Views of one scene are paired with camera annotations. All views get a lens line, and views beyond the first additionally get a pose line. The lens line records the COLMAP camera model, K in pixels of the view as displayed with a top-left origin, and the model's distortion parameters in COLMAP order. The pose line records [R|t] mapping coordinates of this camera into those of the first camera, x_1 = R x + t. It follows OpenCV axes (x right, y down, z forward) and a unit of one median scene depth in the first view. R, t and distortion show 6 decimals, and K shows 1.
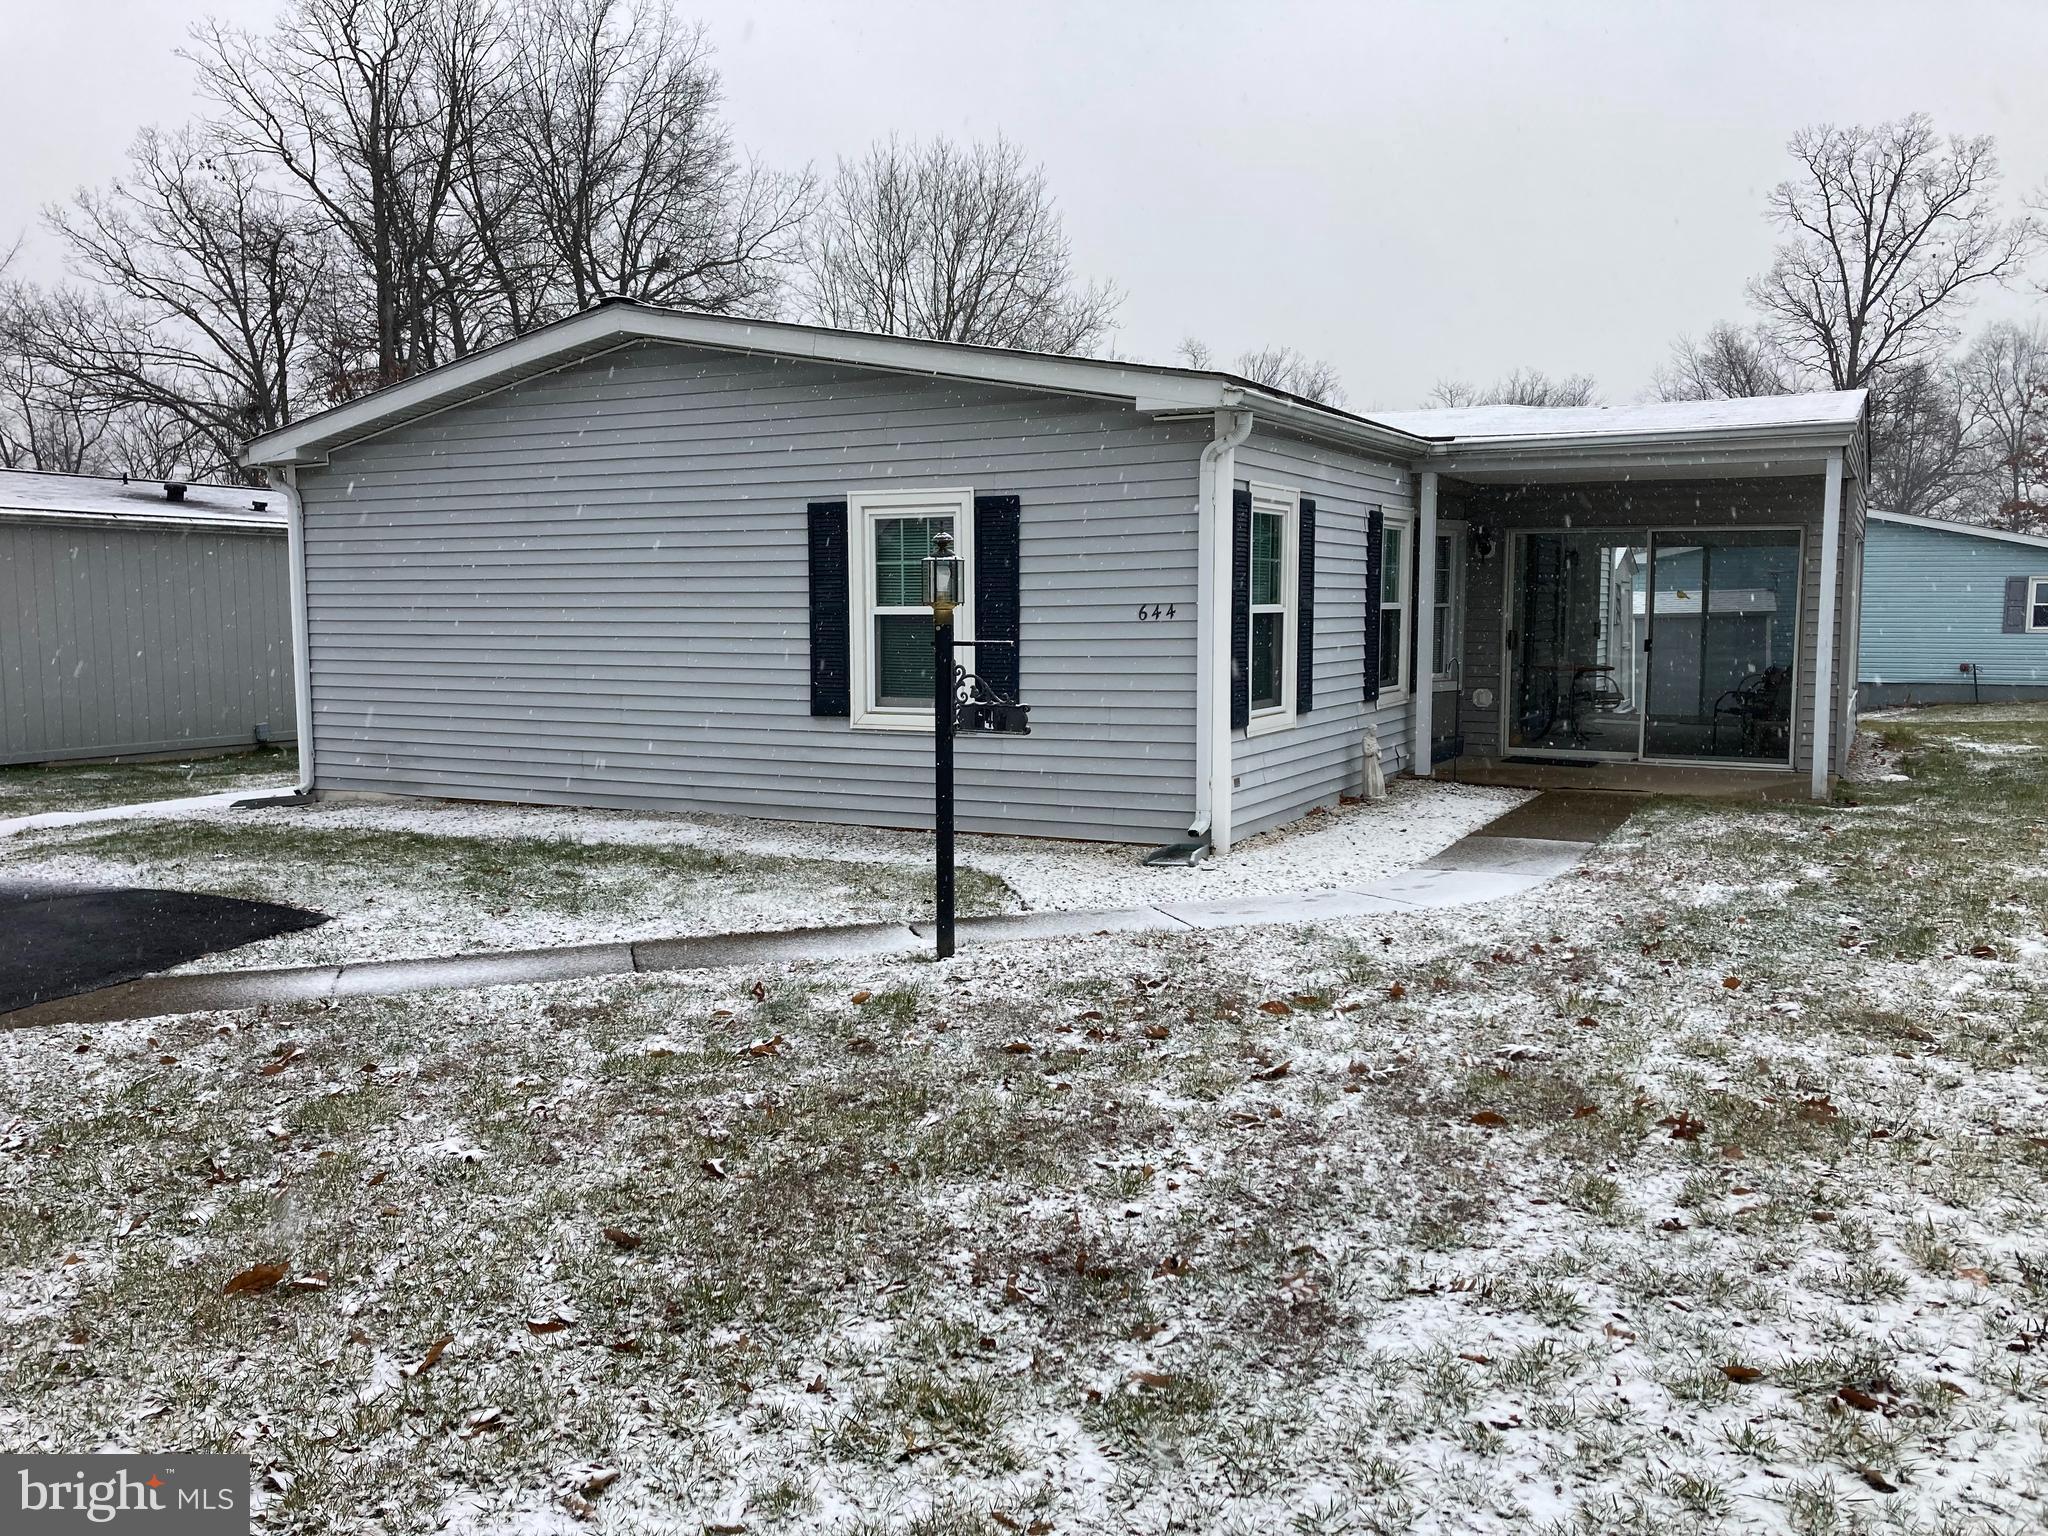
lens RADIAL K [[1686.1, 0, 1024.0], [0, 1686.1, 768.0], [0, 0, 1]] dist [0.029608, 0.001374]
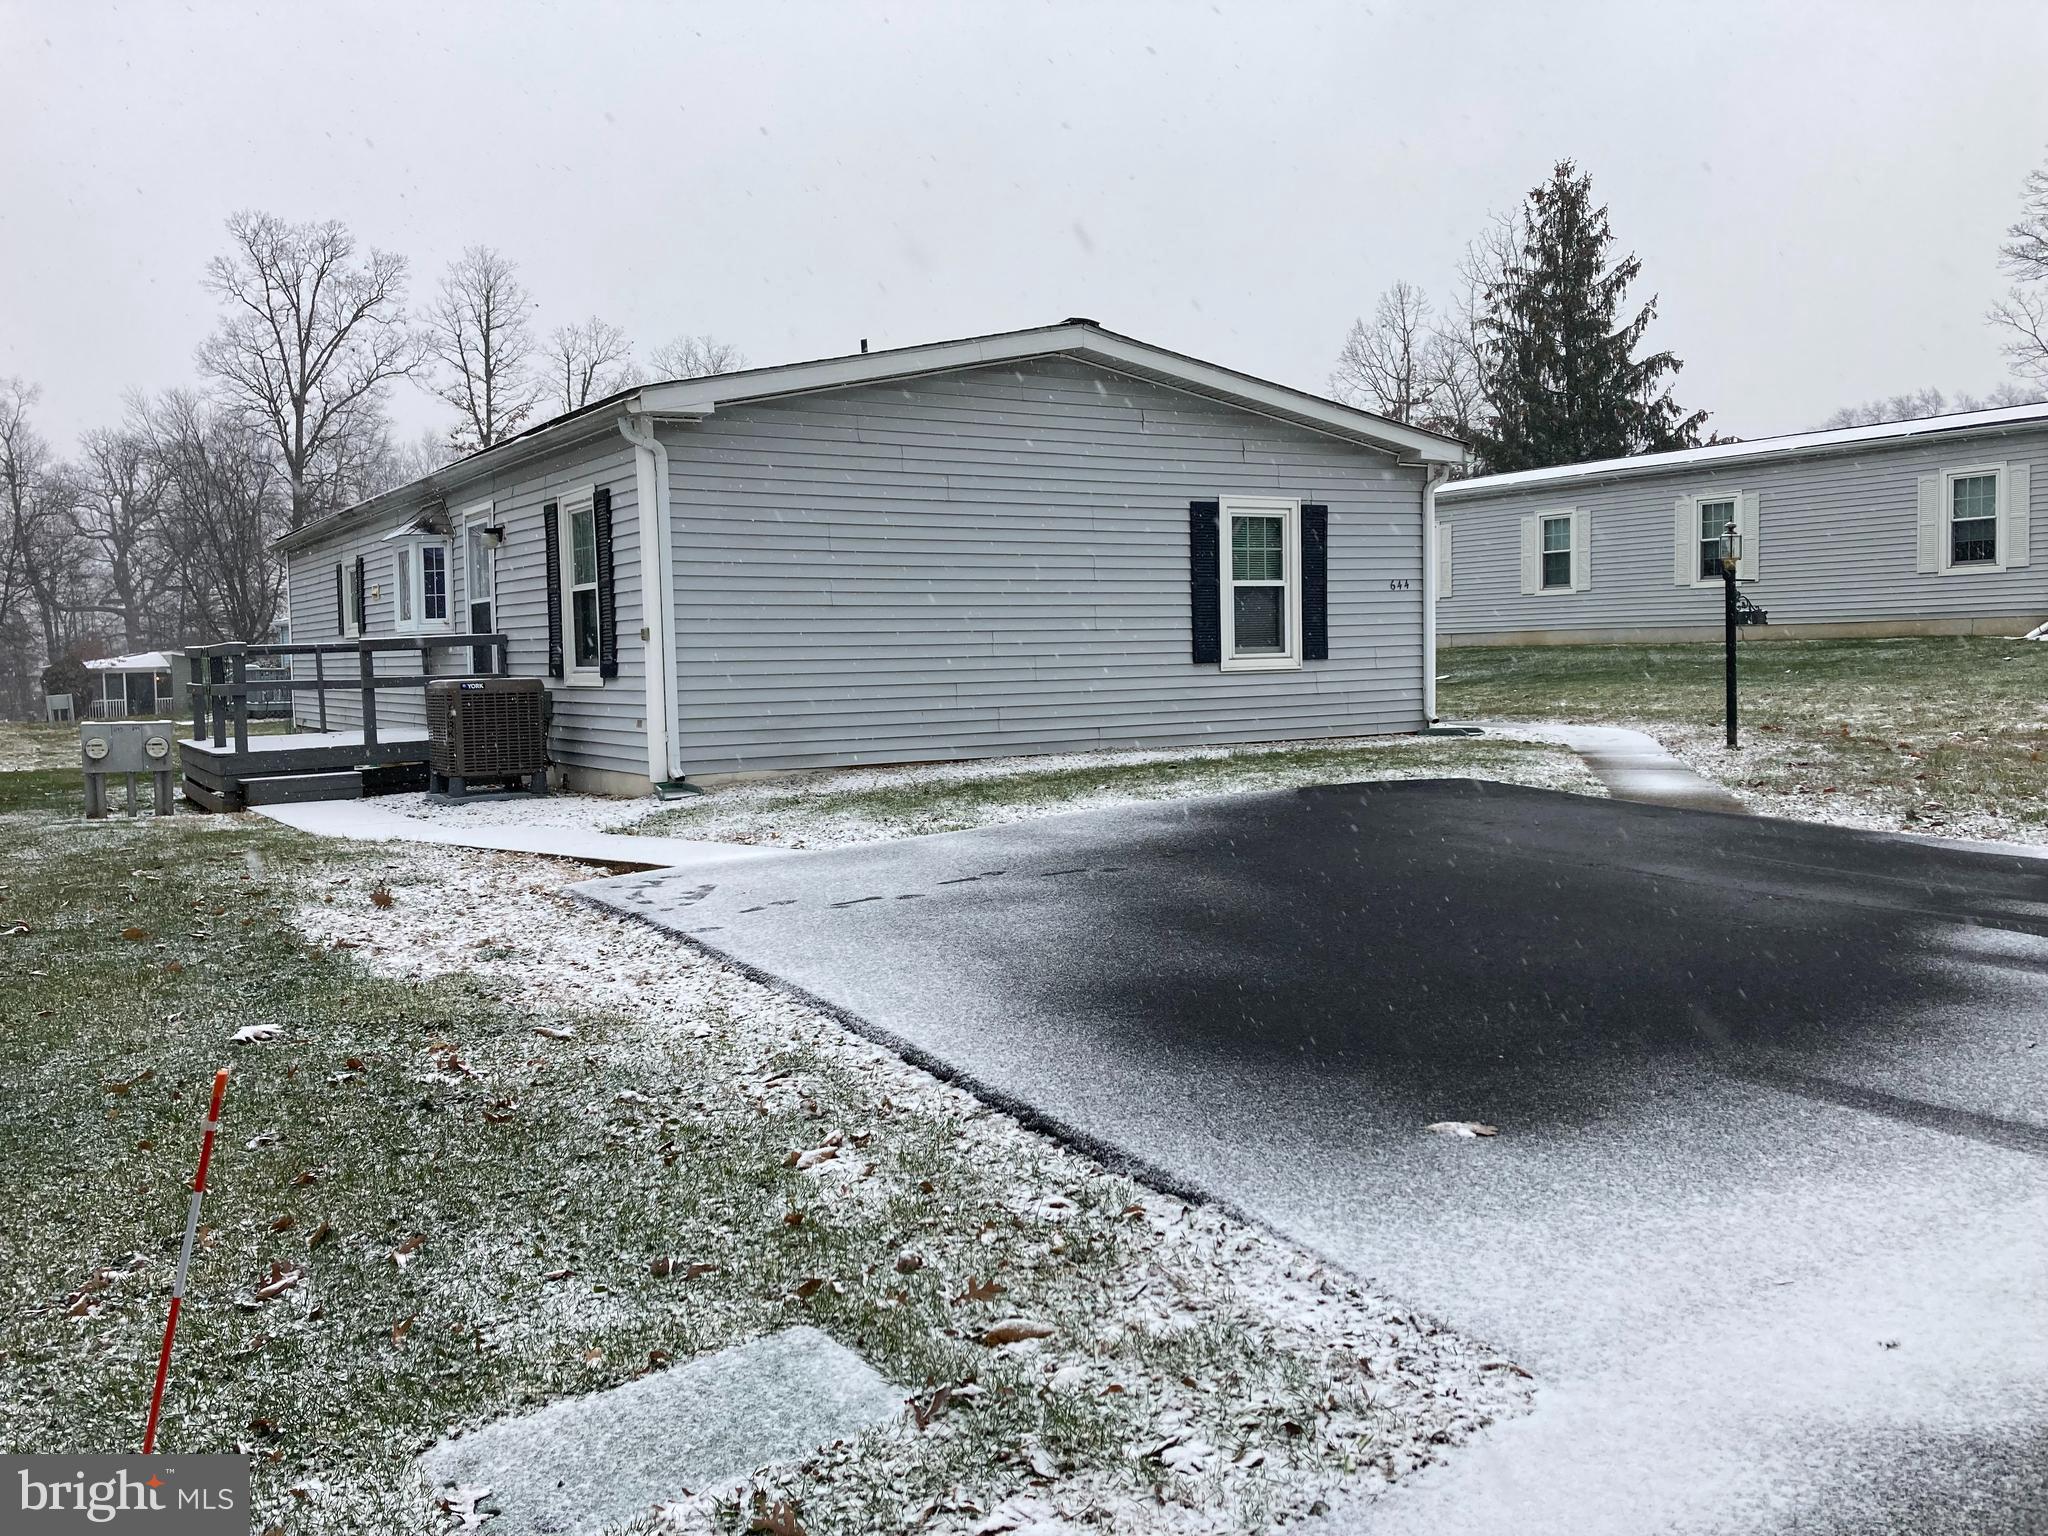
lens RADIAL K [[1686.1, 0, 1024.0], [0, 1686.1, 768.0], [0, 0, 1]] dist [0.029608, 0.001374]
pose [[0.503253, -0.066717, 0.861560, -1.338293], [0.105704, 0.994281, 0.015251, 0.015842], [-0.857650, 0.083395, 0.507427, 0.462753]]
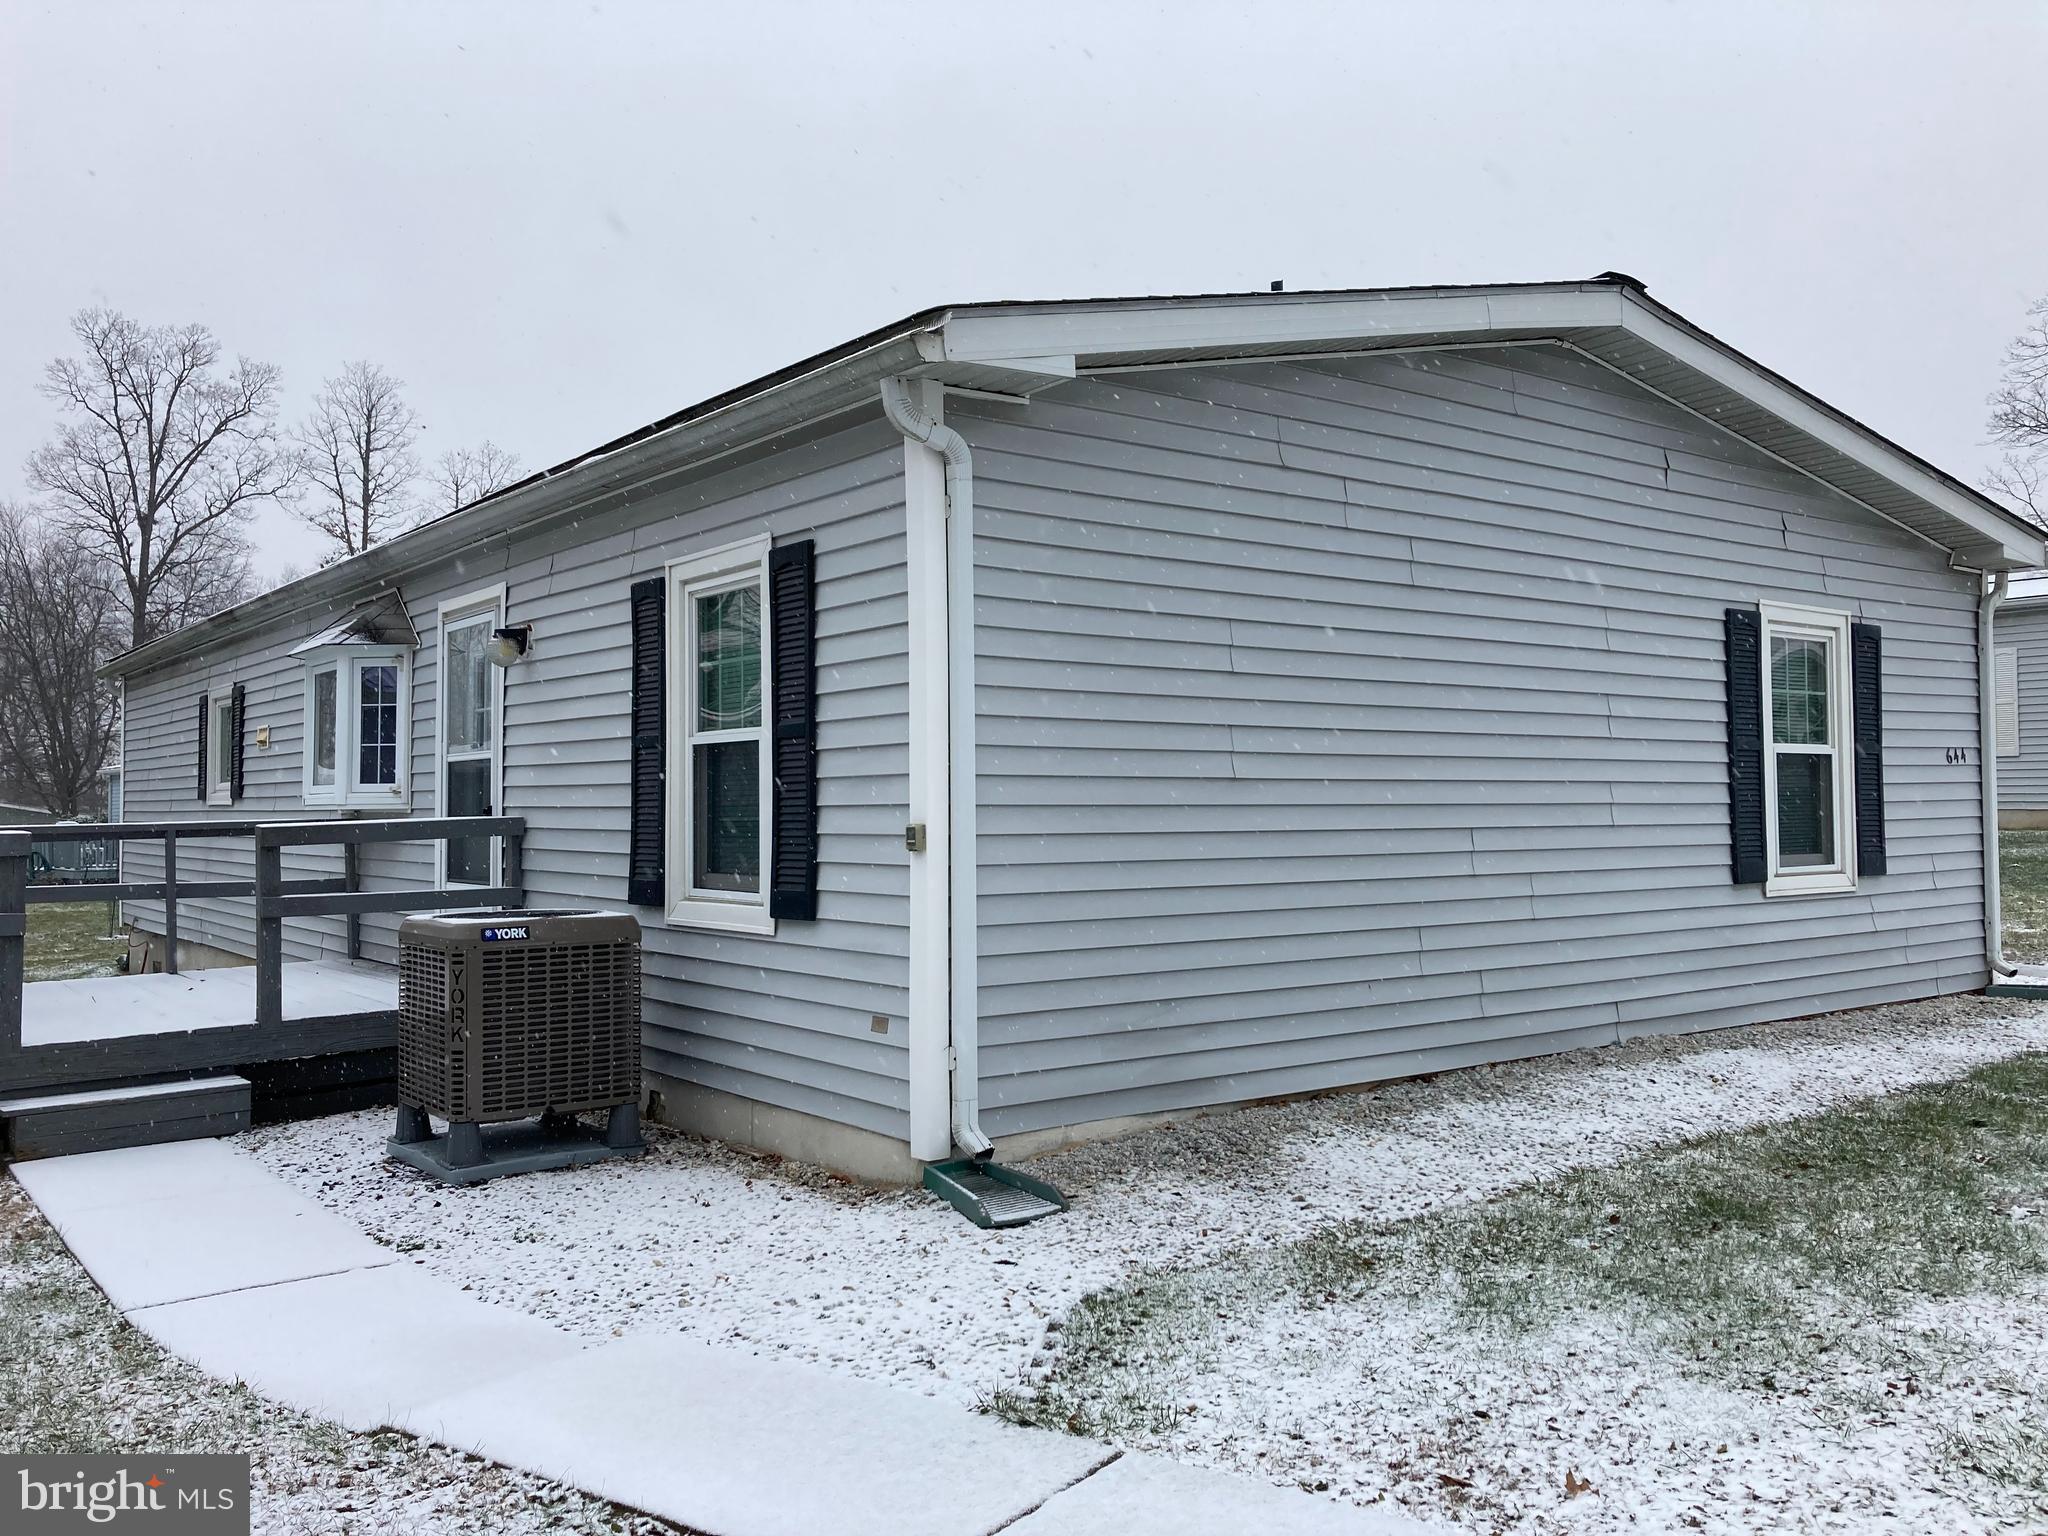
lens RADIAL K [[1685.8, 0, 1025.5], [0, 1685.8, 788.5], [0, 0, 1]] dist [0.034387, 0.006194]
pose [[0.431717, 0.010171, 0.901952, -0.964906], [0.094702, 0.993899, -0.056537, -0.061742], [-0.897024, 0.109824, 0.428120, 0.963796]]
